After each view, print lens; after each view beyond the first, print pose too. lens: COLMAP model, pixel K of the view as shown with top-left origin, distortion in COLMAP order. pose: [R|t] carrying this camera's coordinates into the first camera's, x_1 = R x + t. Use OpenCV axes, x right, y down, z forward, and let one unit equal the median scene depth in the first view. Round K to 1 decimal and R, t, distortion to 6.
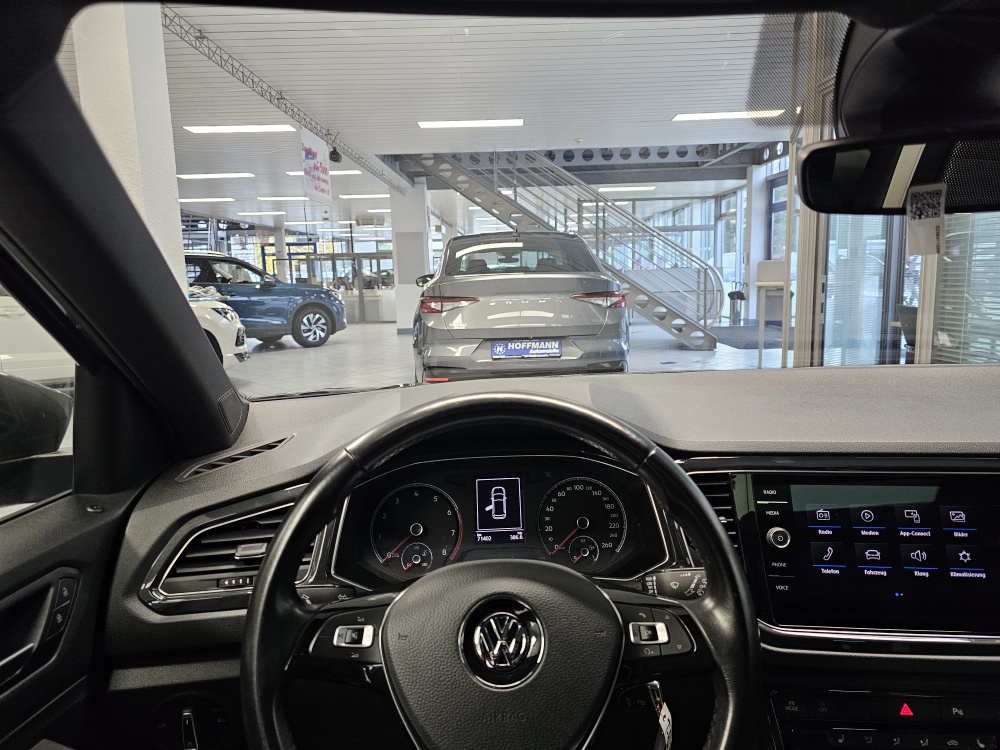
lens RADIAL K [[674.7, 0, 513.3], [0, 674.7, 366.1], [0, 0, 1]] dist [0.073153, -0.067767]
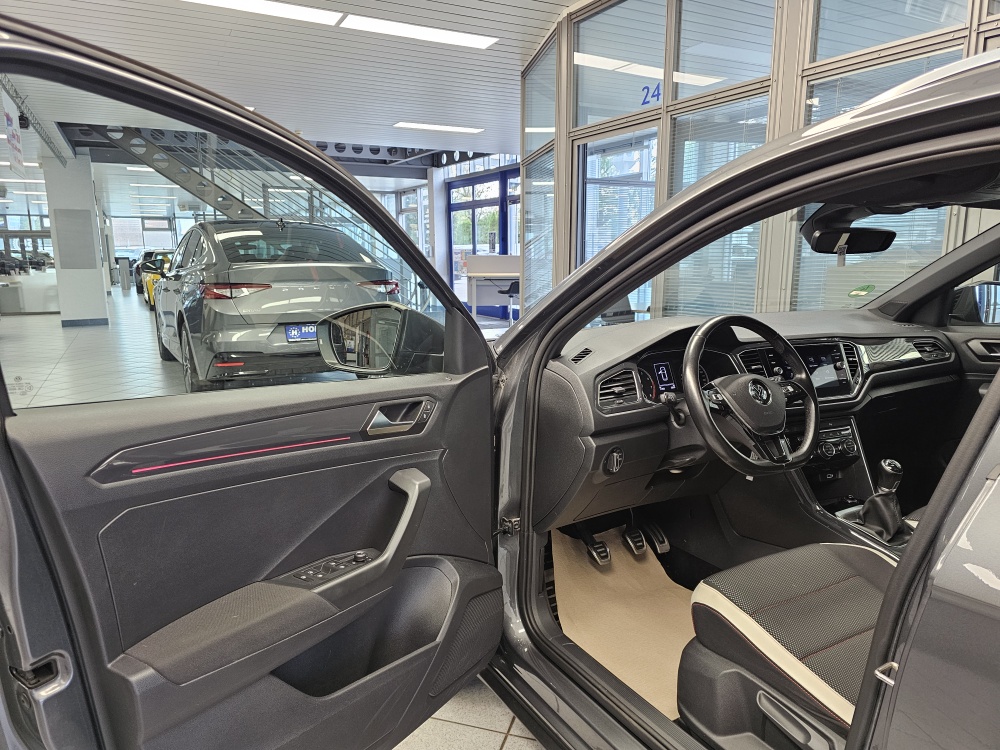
lens RADIAL K [[674.7, 0, 503.3], [0, 674.7, 371.7], [0, 0, 1]] dist [0.073153, -0.067767]
pose [[0.882487, -0.059343, 0.466578, -1.530021], [0.047905, 0.998190, 0.036349, 0.089394], [-0.467891, -0.009725, 0.883733, -0.726481]]
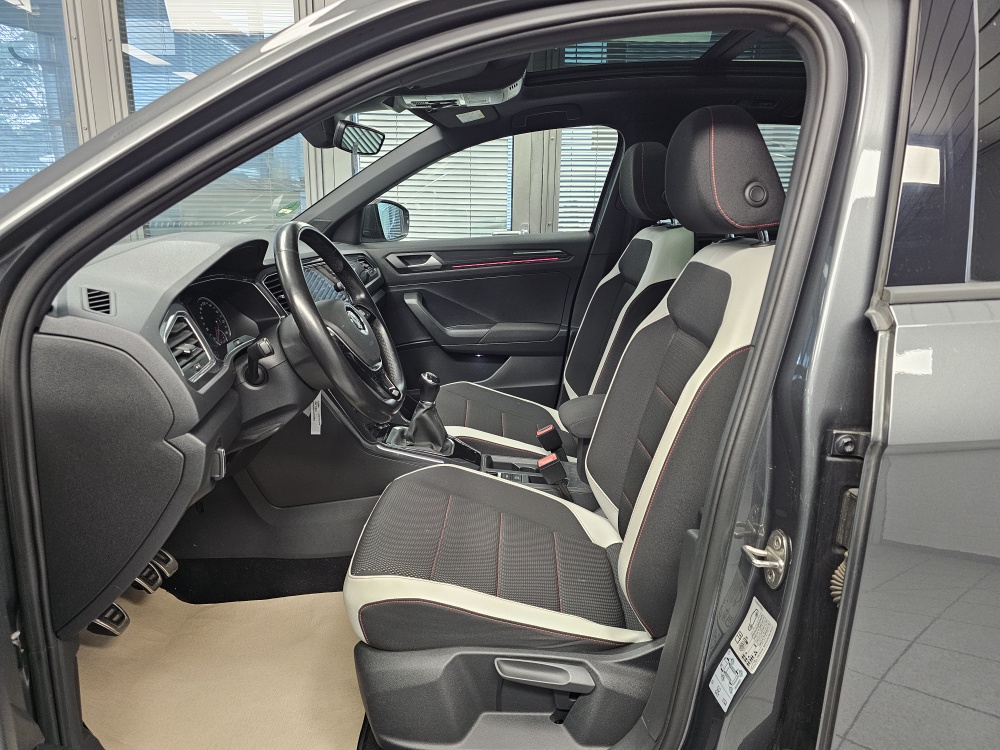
lens RADIAL K [[674.7, 0, 491.7], [0, 674.7, 355.9], [0, 0, 1]] dist [0.073153, -0.067767]
pose [[0.035624, -0.196349, 0.979887, -1.502310], [0.124591, 0.973732, 0.190586, 0.077454], [-0.991568, 0.115296, 0.059152, 0.247272]]
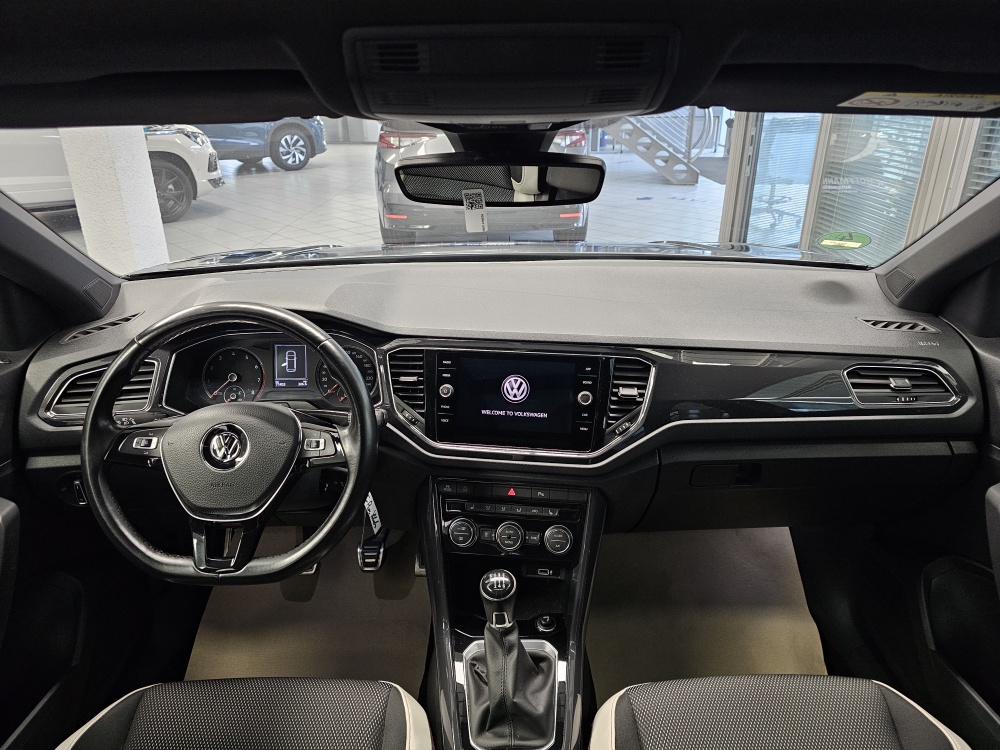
lens RADIAL K [[674.7, 0, 503.7], [0, 674.7, 362.7], [0, 0, 1]] dist [0.073153, -0.067767]
pose [[0.999515, 0.028262, -0.013054, 0.457340], [-0.024099, 0.967878, 0.250262, -0.173707], [0.019708, -0.249826, 0.968090, -0.414503]]
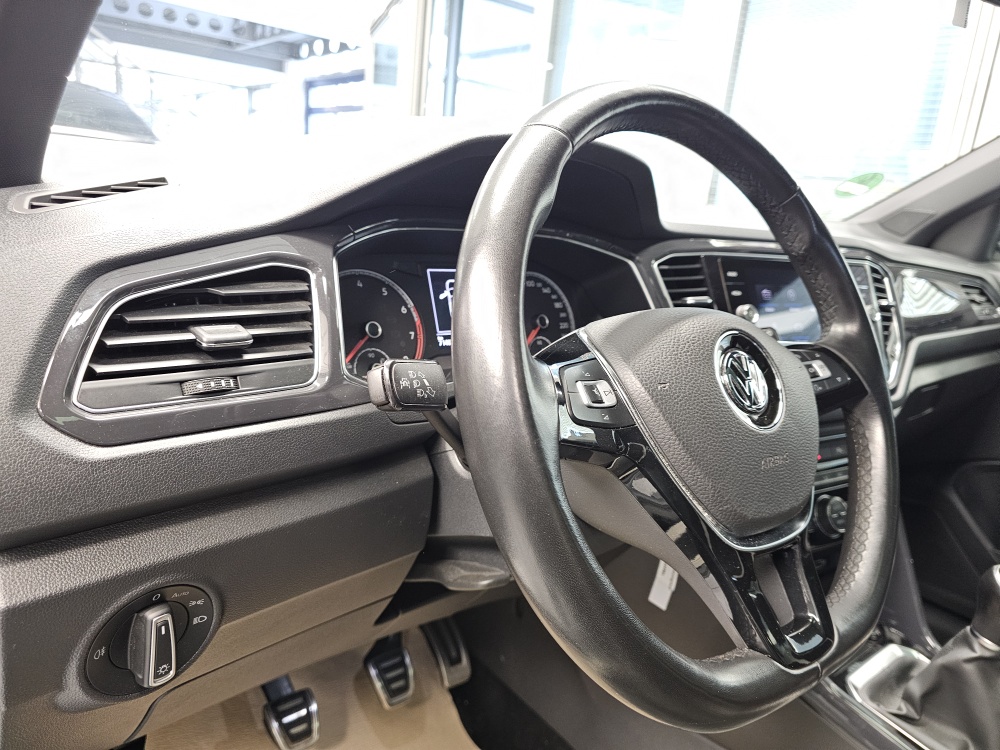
lens RADIAL K [[674.7, 0, 505.1], [0, 674.7, 382.2], [0, 0, 1]] dist [0.073153, -0.067767]
pose [[0.786875, -0.058607, 0.614323, -0.466936], [-0.032262, 0.990212, 0.135792, 0.188667], [-0.616268, -0.126671, 0.777283, 0.337530]]
